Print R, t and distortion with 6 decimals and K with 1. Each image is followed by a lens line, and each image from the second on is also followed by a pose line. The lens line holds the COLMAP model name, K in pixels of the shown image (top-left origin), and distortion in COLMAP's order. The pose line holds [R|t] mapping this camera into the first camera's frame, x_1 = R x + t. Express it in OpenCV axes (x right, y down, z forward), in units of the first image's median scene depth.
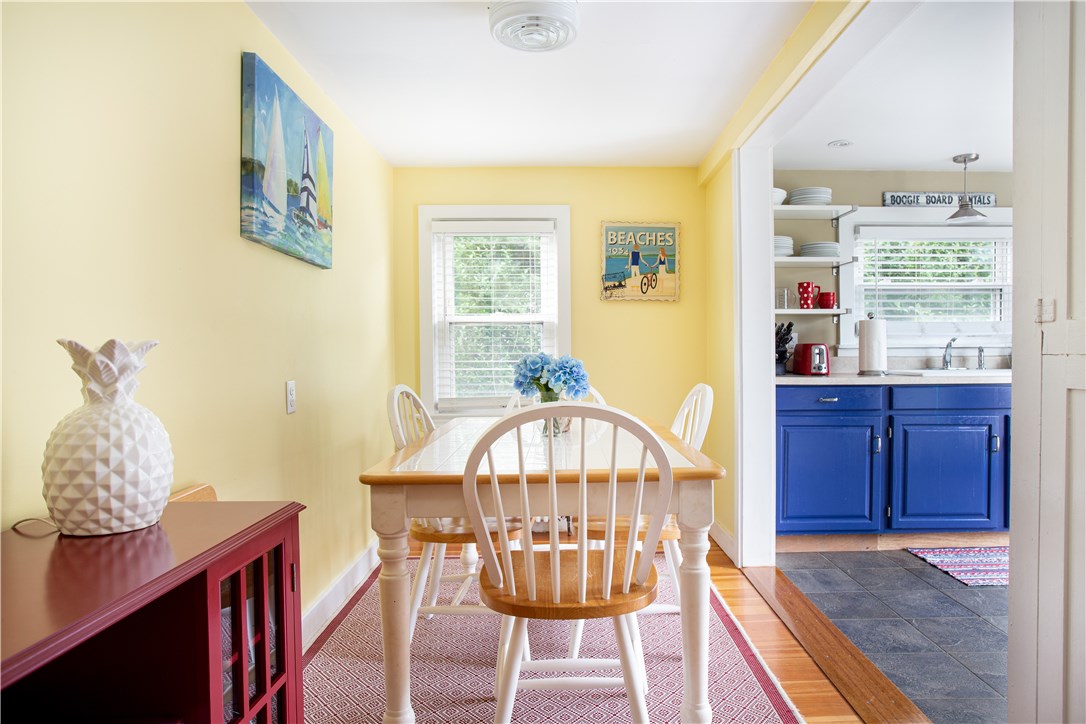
lens RADIAL K [[699.7, 0, 580.6], [0, 699.7, 365.2], [0, 0, 1]] dist [-0.020177, 0.002079]
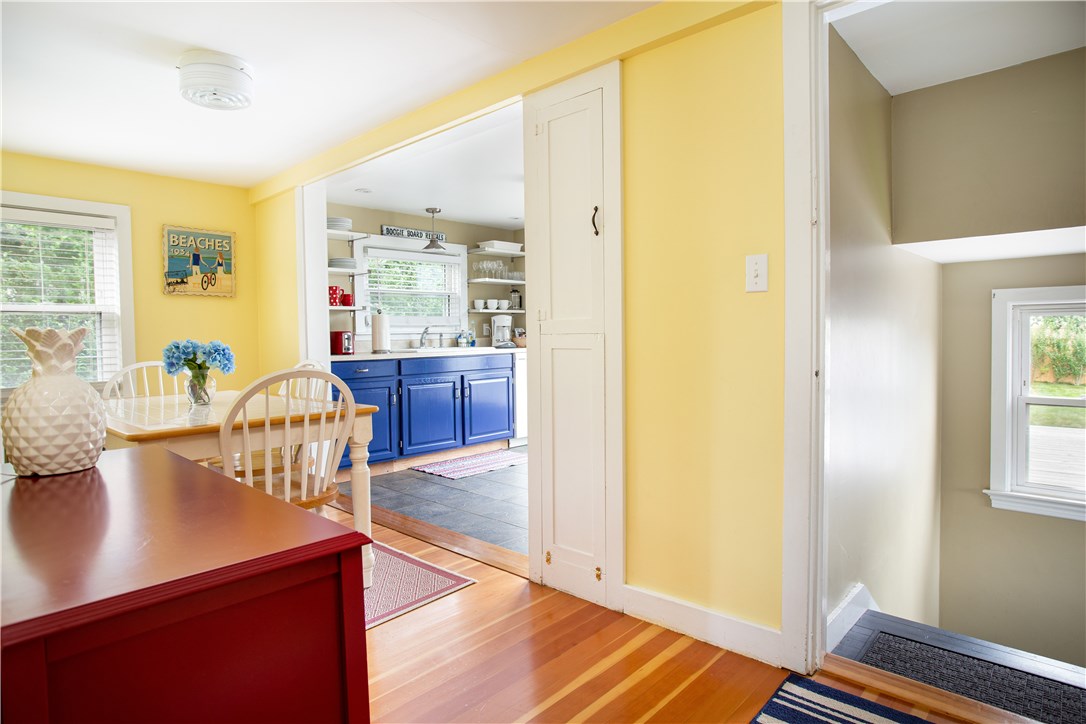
lens RADIAL K [[627.8, 0, 543.0], [0, 627.8, 362.0], [0, 0, 1]] dist [-0.002939, -0.000444]
pose [[0.709241, -0.039985, 0.703831, -0.264795], [0.028543, 0.999200, 0.028002, 0.005873], [-0.704388, 0.000229, 0.709815, -0.157966]]
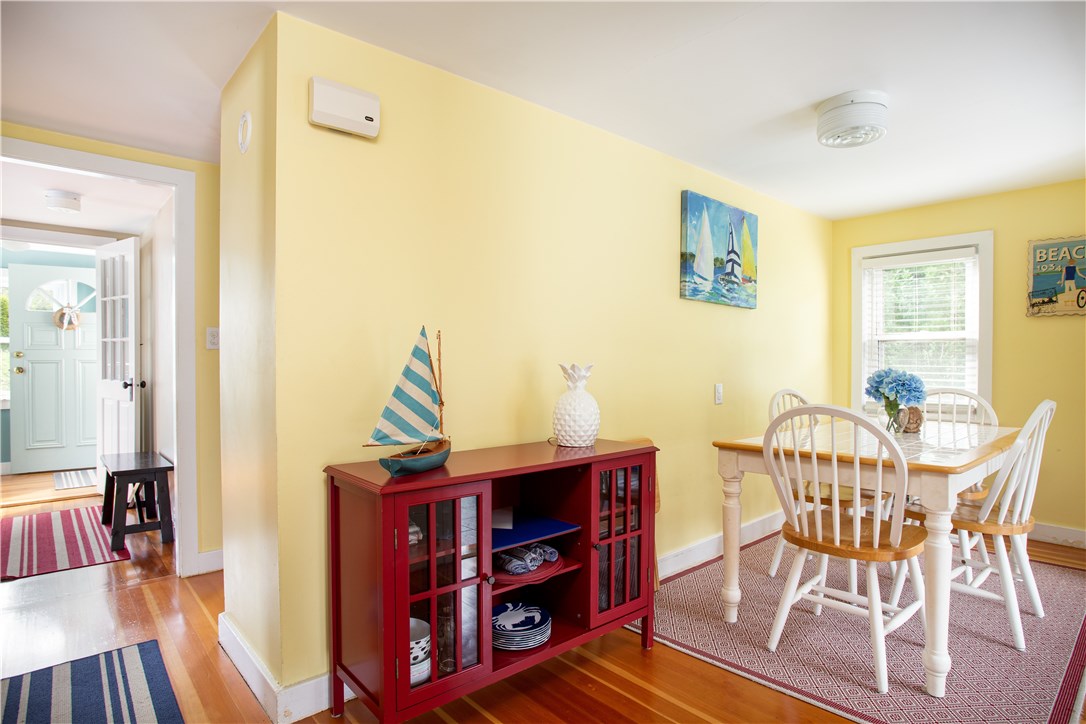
lens RADIAL K [[571.0, 0, 546.4], [0, 571.0, 391.9], [0, 0, 1]] dist [-0.036871, 0.000143]
pose [[0.636574, 0.047208, -0.769769, 0.224415], [-0.015225, 0.998699, 0.048657, -0.010212], [0.771065, -0.019254, 0.636465, -0.087734]]
